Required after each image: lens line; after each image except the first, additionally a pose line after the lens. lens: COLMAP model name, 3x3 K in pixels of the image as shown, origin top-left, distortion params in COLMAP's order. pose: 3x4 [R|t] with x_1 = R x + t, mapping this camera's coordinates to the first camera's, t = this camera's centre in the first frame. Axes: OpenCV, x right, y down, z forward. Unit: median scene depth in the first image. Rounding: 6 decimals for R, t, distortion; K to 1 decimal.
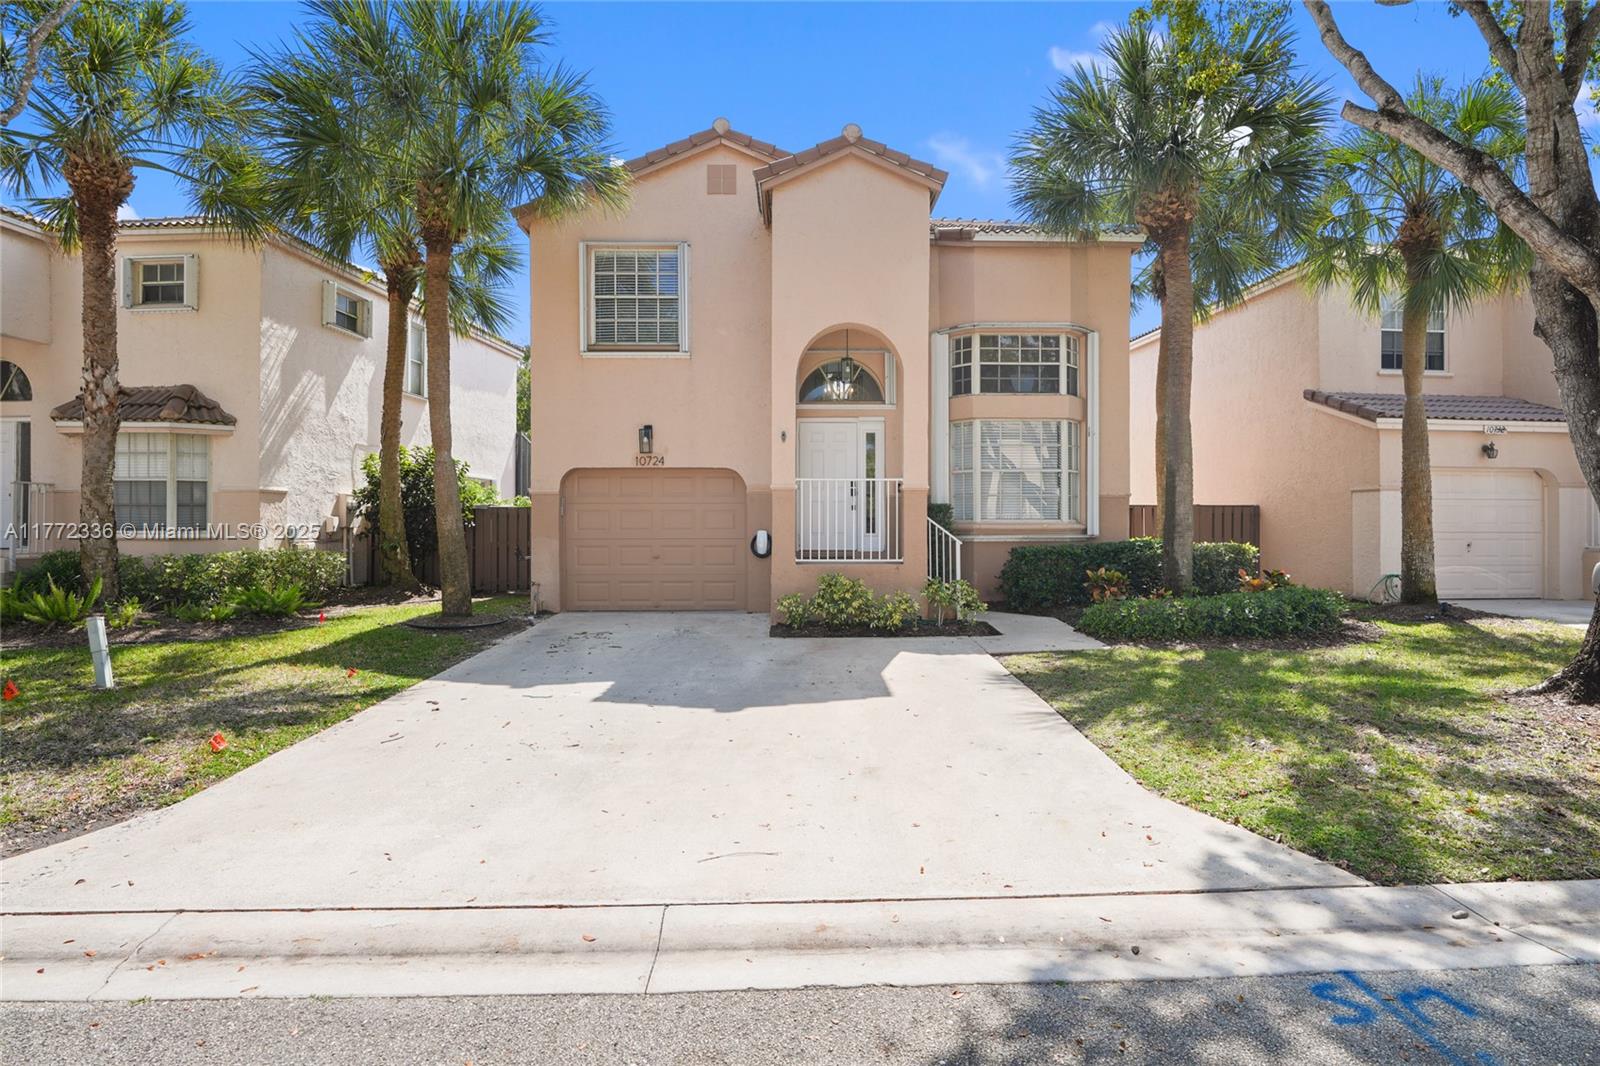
lens RADIAL K [[812.6, 0, 790.2], [0, 812.6, 523.8], [0, 0, 1]] dist [-0.008830, 0.003206]
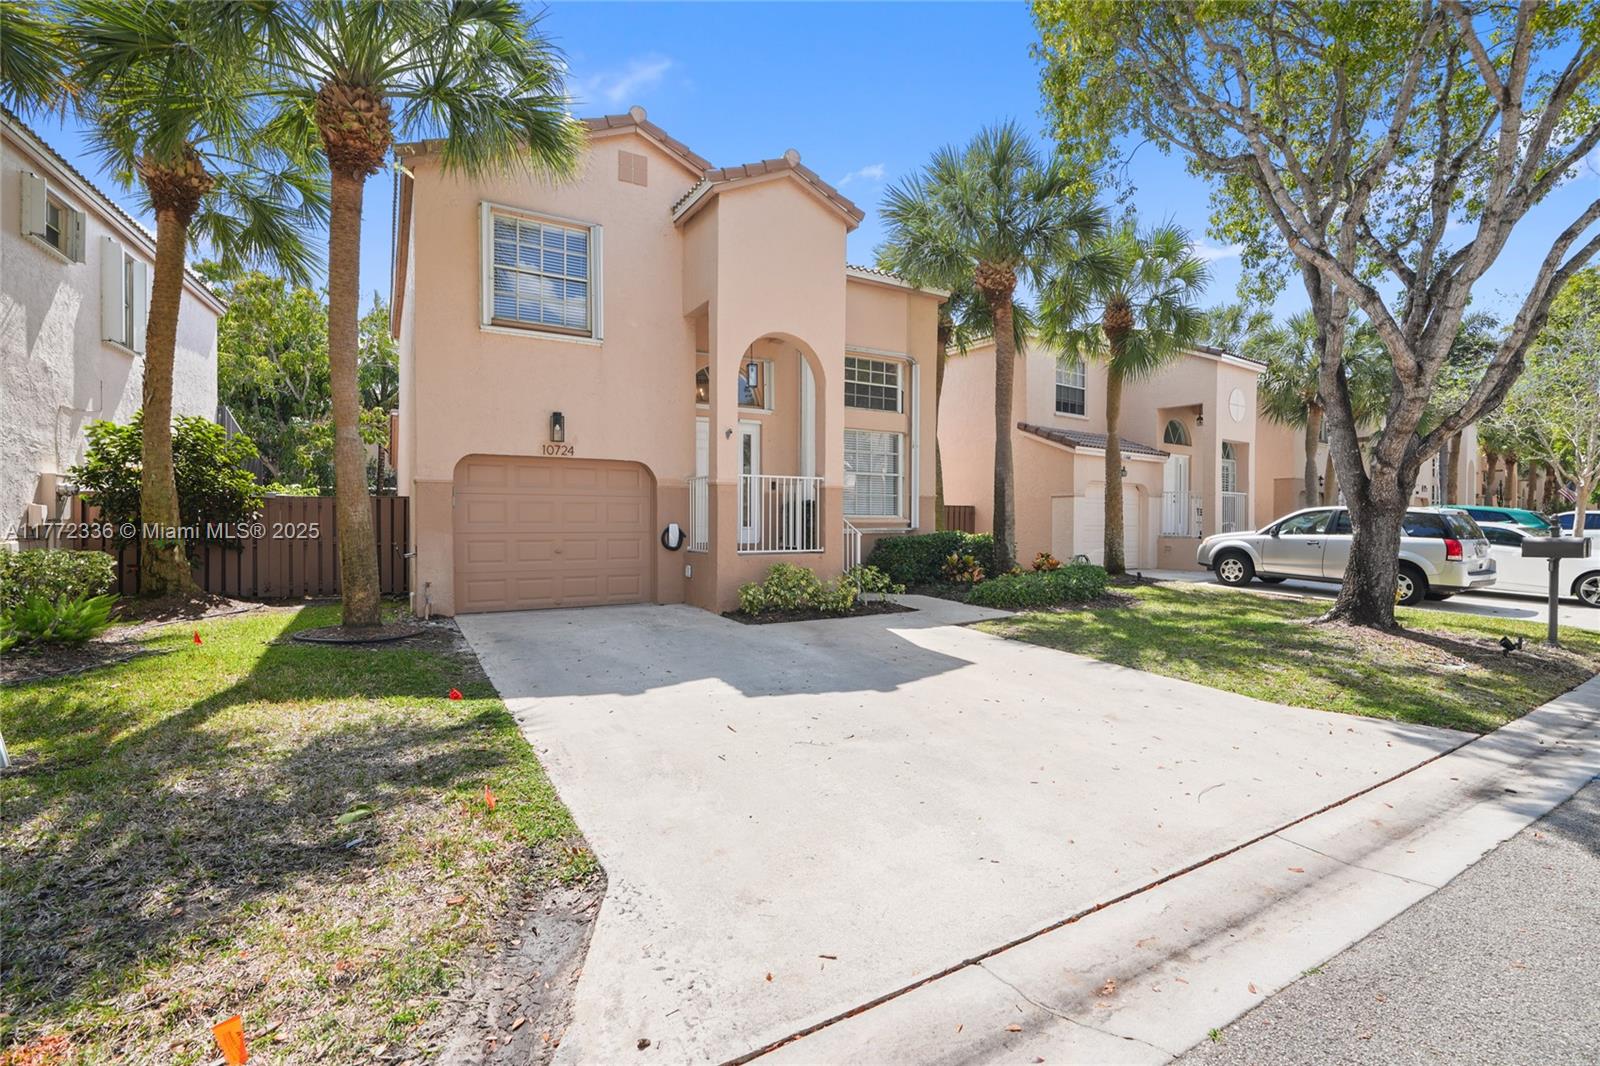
lens RADIAL K [[736.0, 0, 795.6], [0, 736.0, 531.7], [0, 0, 1]] dist [-0.005034, 0.001808]
pose [[0.866890, -0.004432, 0.498479, -0.364733], [-0.002873, 0.999899, 0.013887, 0.004923], [-0.498491, -0.013470, 0.866790, 0.120903]]
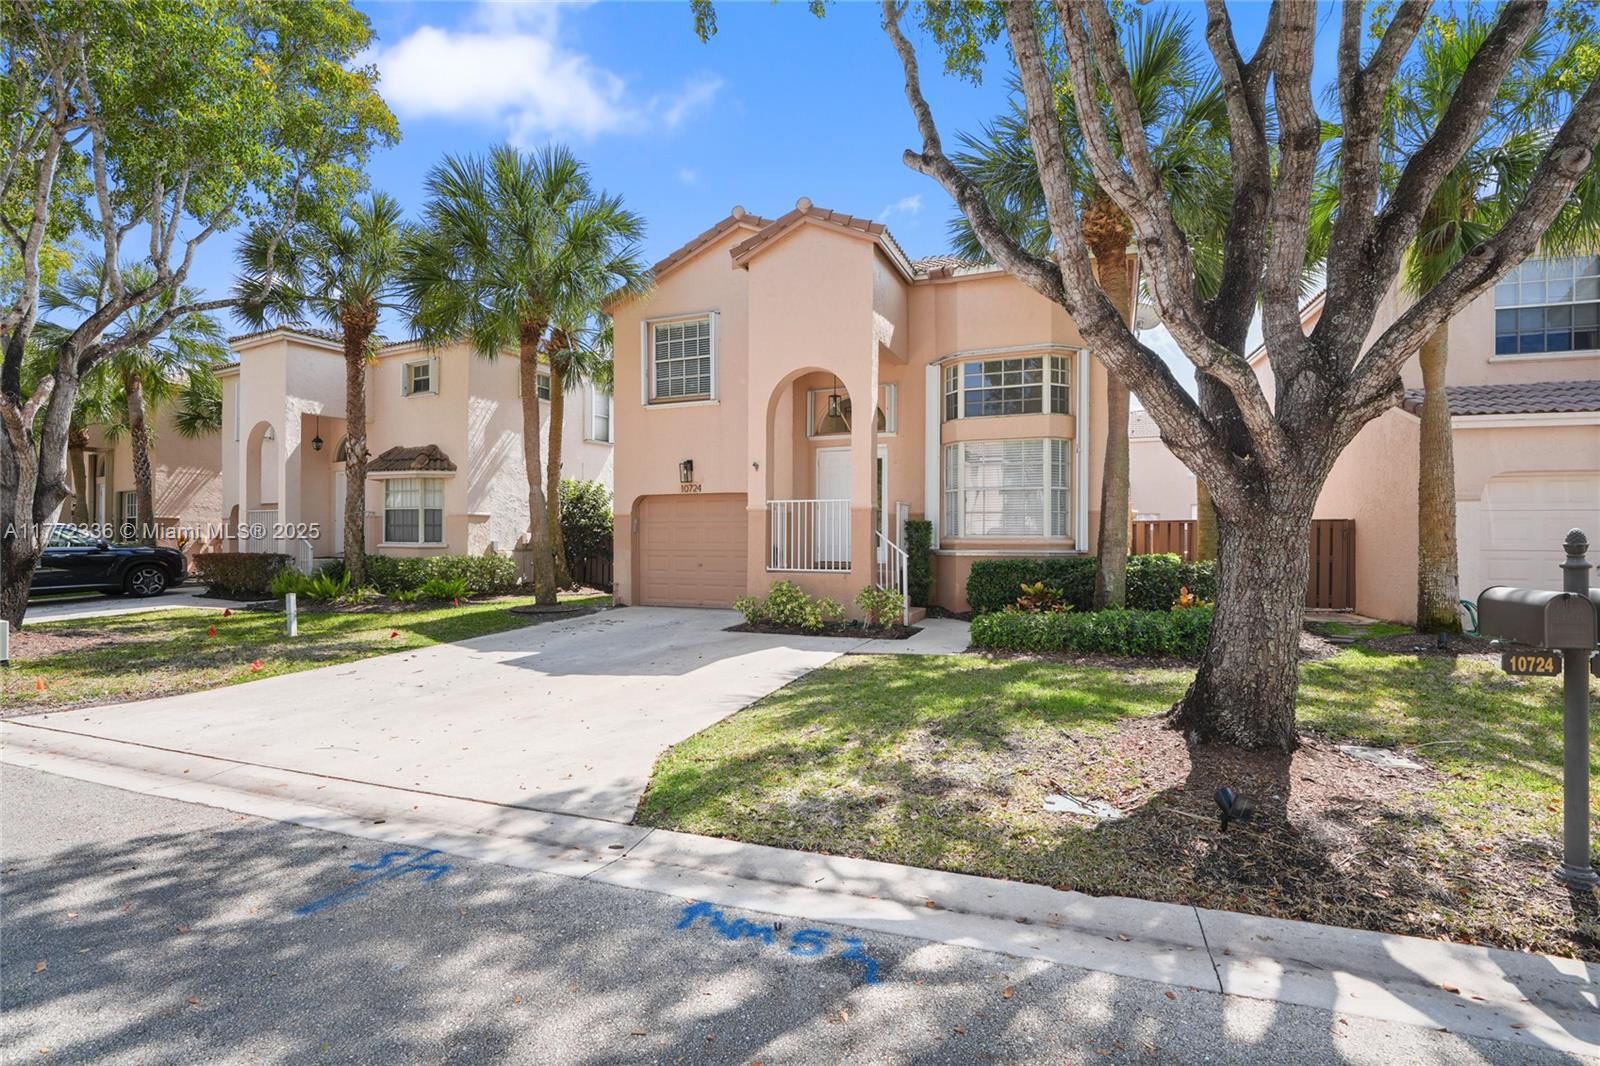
lens RADIAL K [[736.0, 0, 785.6], [0, 736.0, 540.2], [0, 0, 1]] dist [-0.005034, 0.001808]
pose [[0.917276, 0.003192, -0.398239, 0.420286], [-0.002412, 0.999994, 0.002458, -0.000164], [0.398244, -0.001294, 0.917279, 0.012674]]
